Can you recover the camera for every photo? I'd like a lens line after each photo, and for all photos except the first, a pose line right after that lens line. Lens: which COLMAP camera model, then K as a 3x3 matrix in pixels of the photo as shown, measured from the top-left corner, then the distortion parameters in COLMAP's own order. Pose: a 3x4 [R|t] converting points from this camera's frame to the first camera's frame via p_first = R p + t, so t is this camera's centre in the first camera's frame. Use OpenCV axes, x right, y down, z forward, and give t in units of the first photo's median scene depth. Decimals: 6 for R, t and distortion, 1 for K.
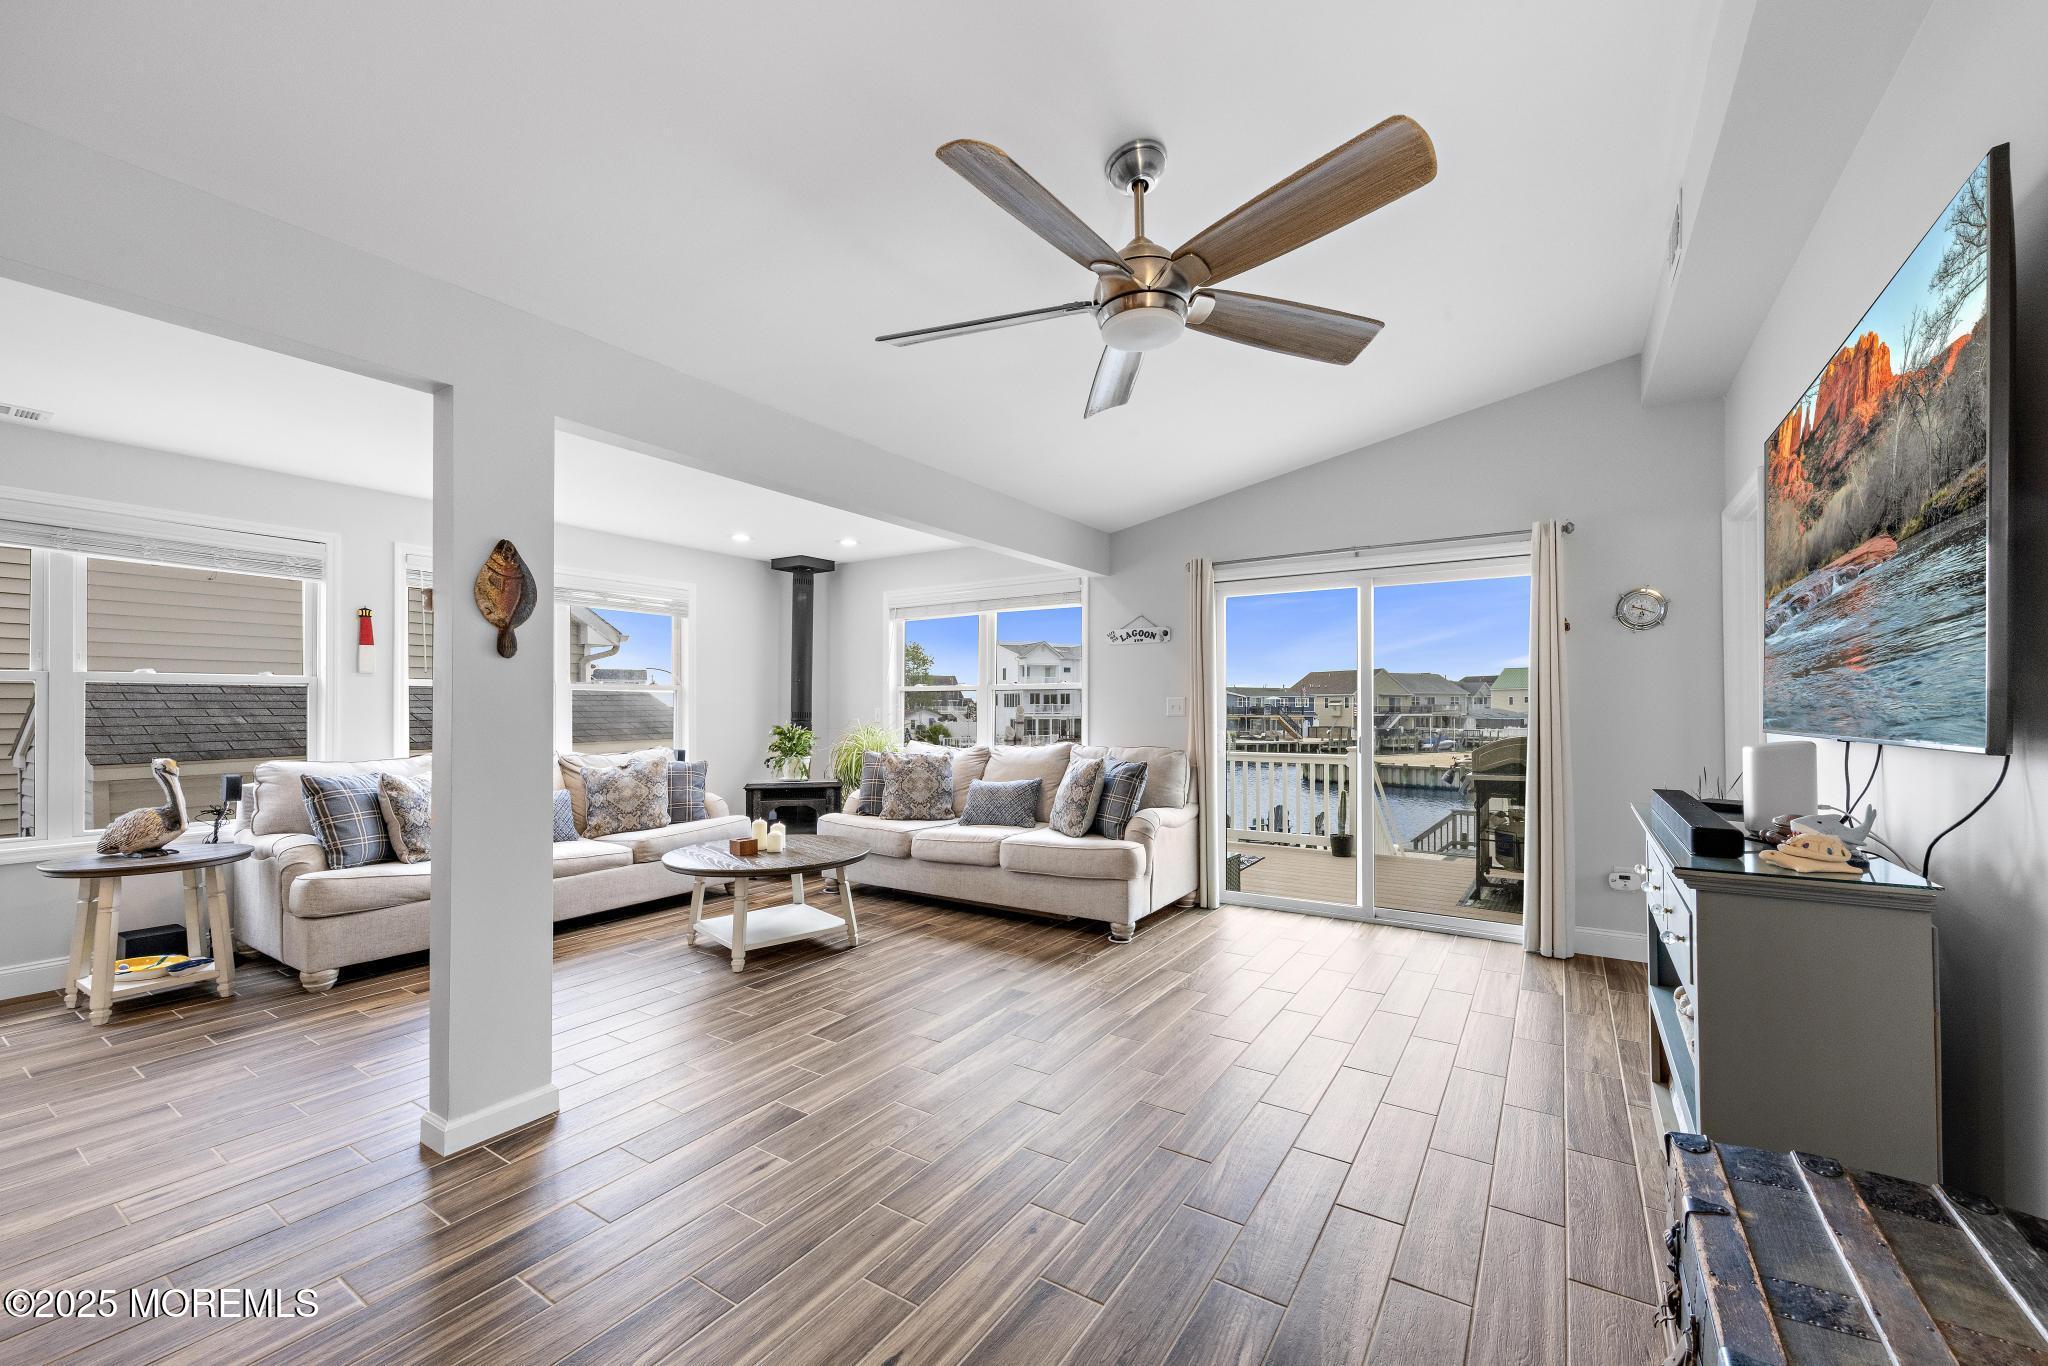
lens RADIAL K [[819.4, 0, 1036.4], [0, 819.4, 697.5], [0, 0, 1]] dist [0.009492, -0.000264]
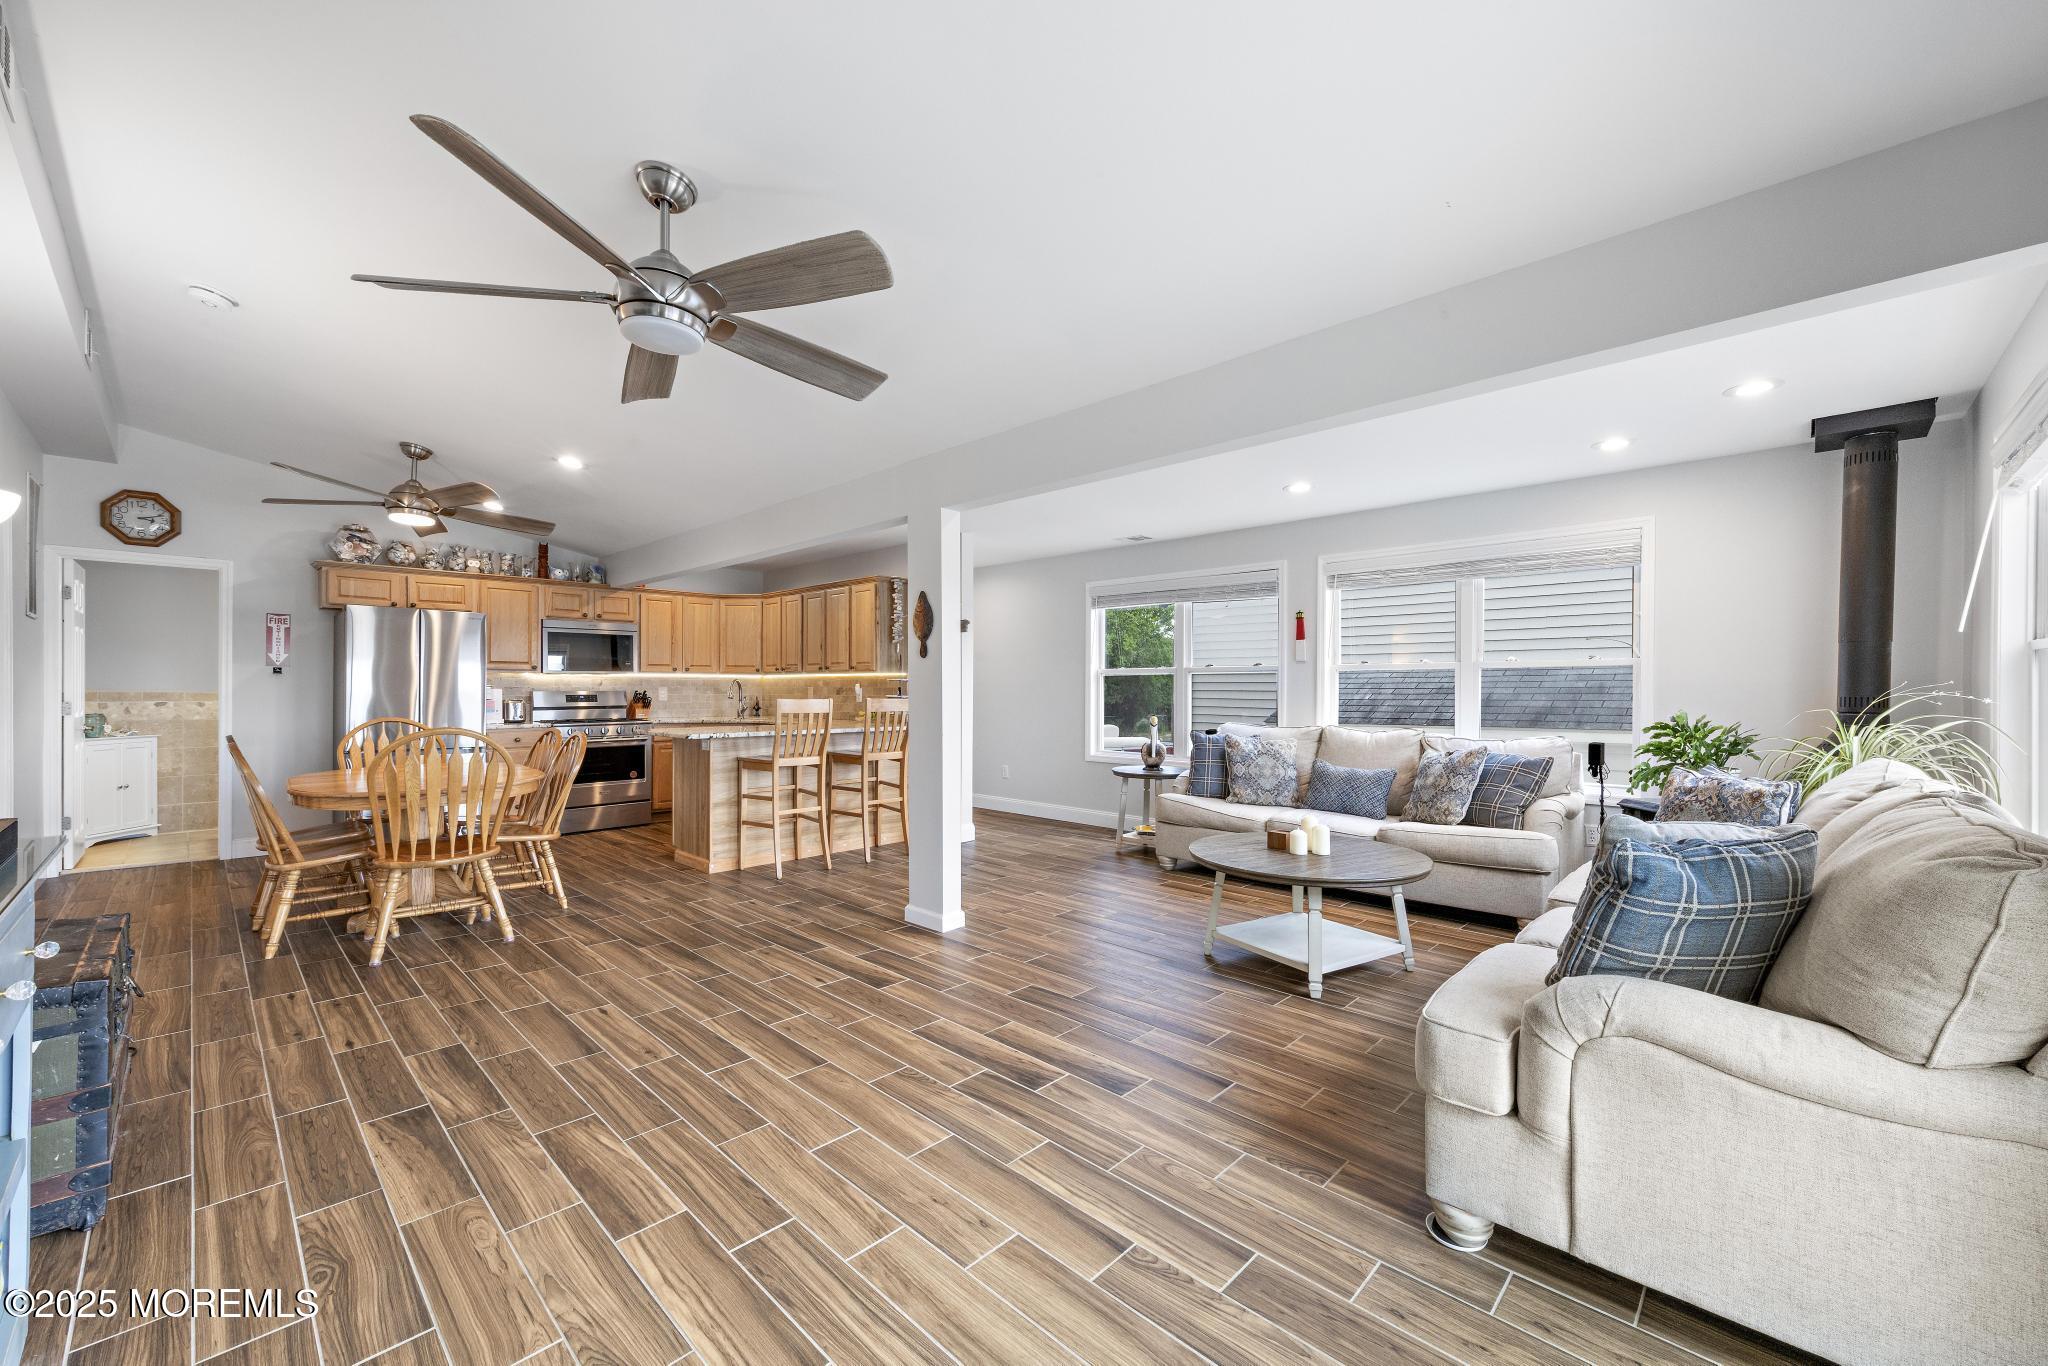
lens RADIAL K [[787.3, 0, 1035.8], [0, 787.3, 694.3], [0, 0, 1]] dist [0.001354, -0.000871]
pose [[-0.179117, 0.007853, -0.983796, 0.453528], [0.008141, 0.999946, 0.006499, 0.008766], [0.983794, -0.006845, -0.179171, 0.718557]]
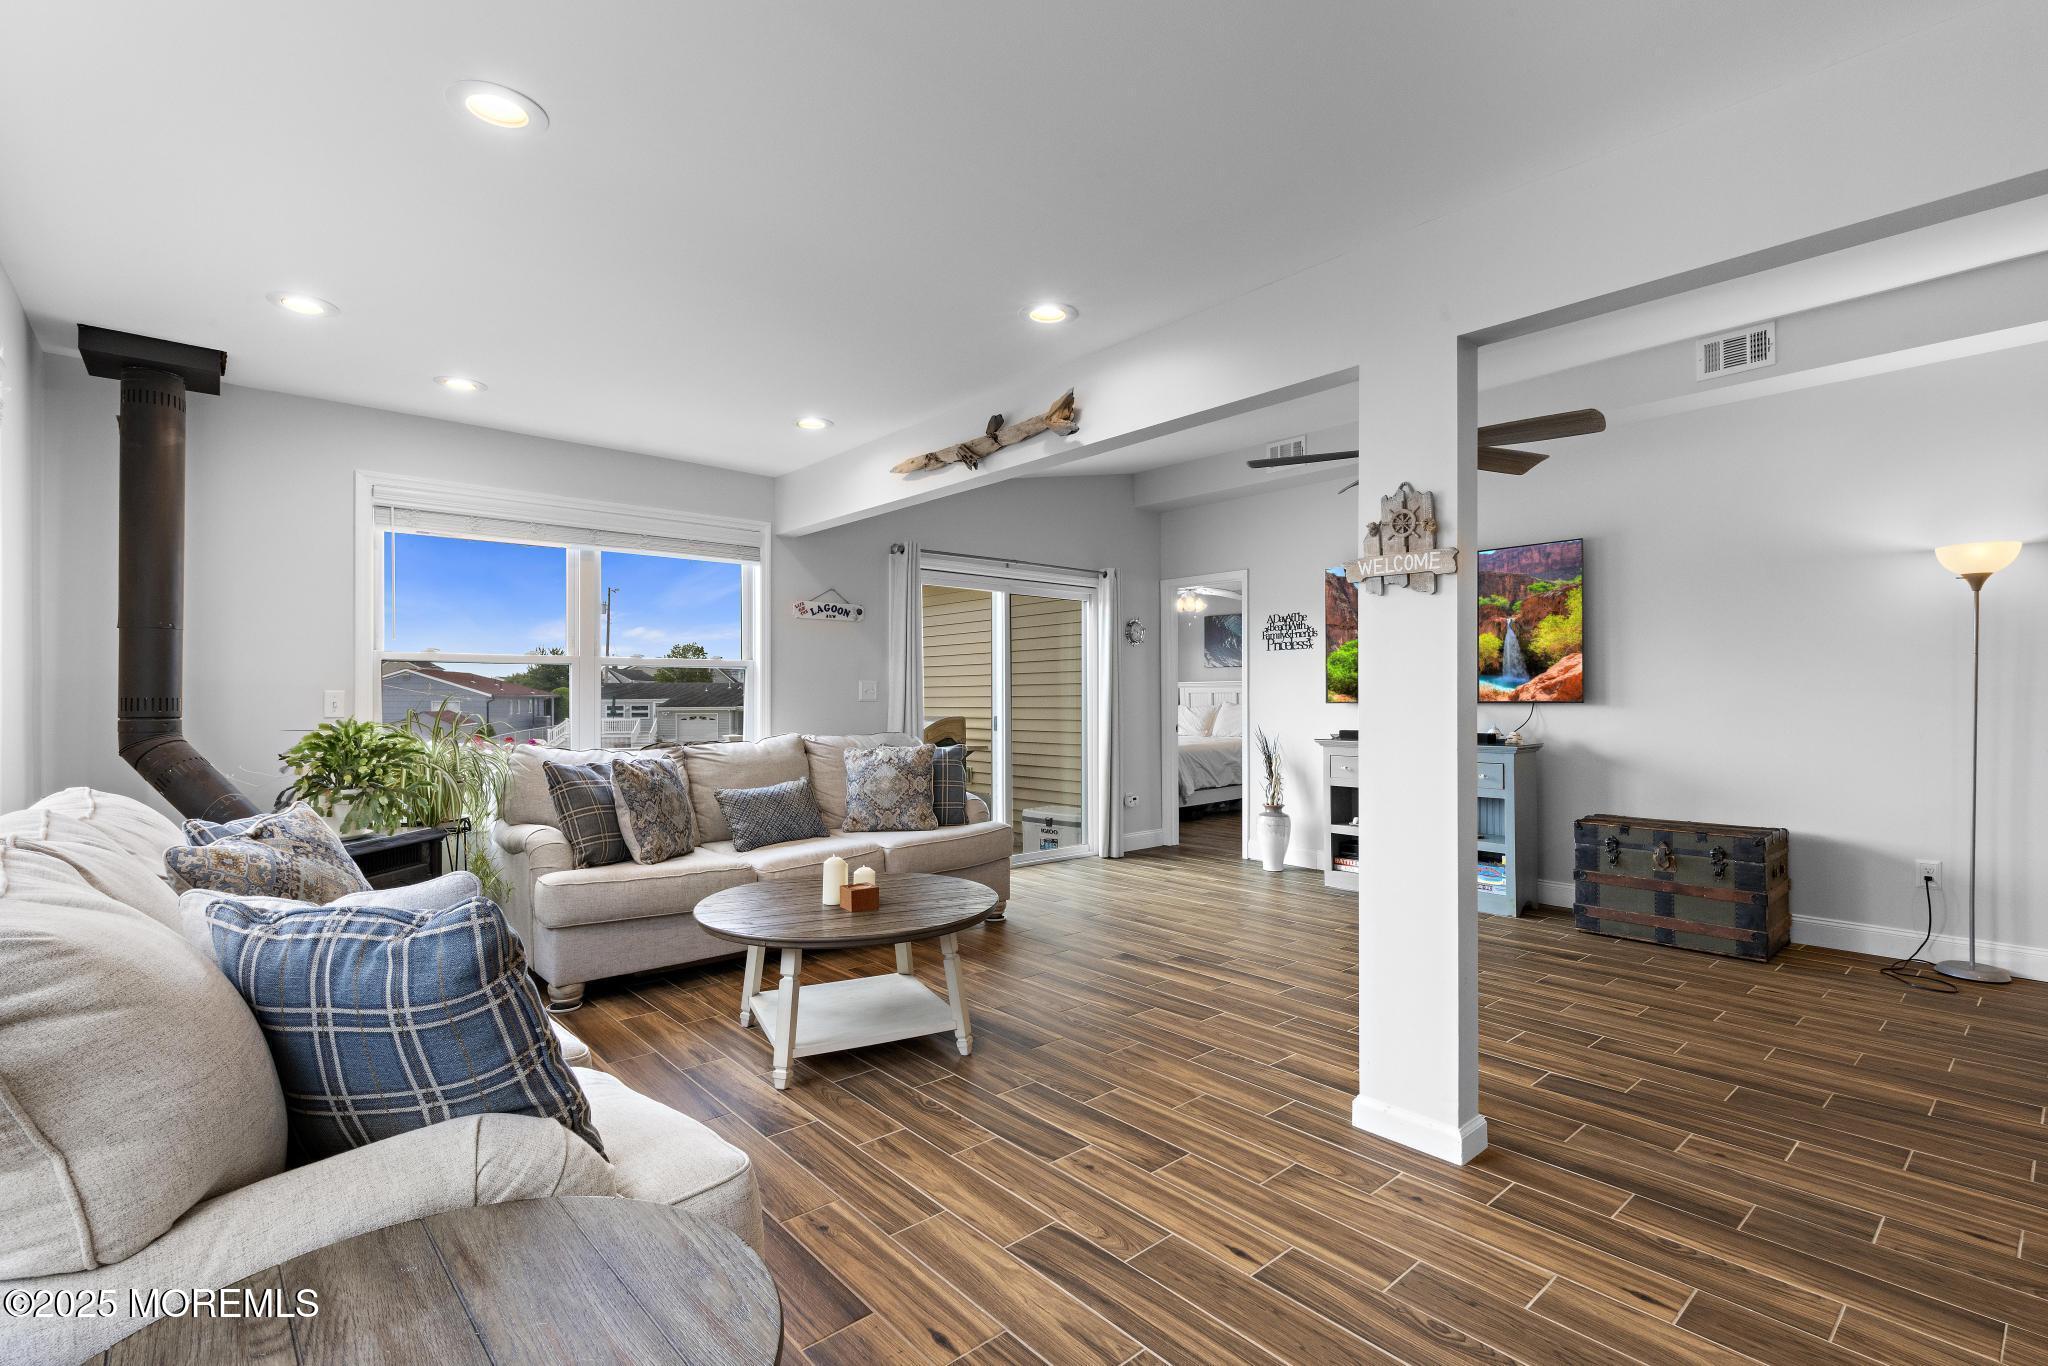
lens RADIAL K [[936.3, 0, 1035.6], [0, 936.3, 698.2], [0, 0, 1]] dist [0.008926, -0.000888]
pose [[0.266245, 0.000164, 0.963905, -0.842895], [-0.010862, 0.999937, 0.002830, 0.014776], [-0.963844, -0.011224, 0.266230, 0.538218]]
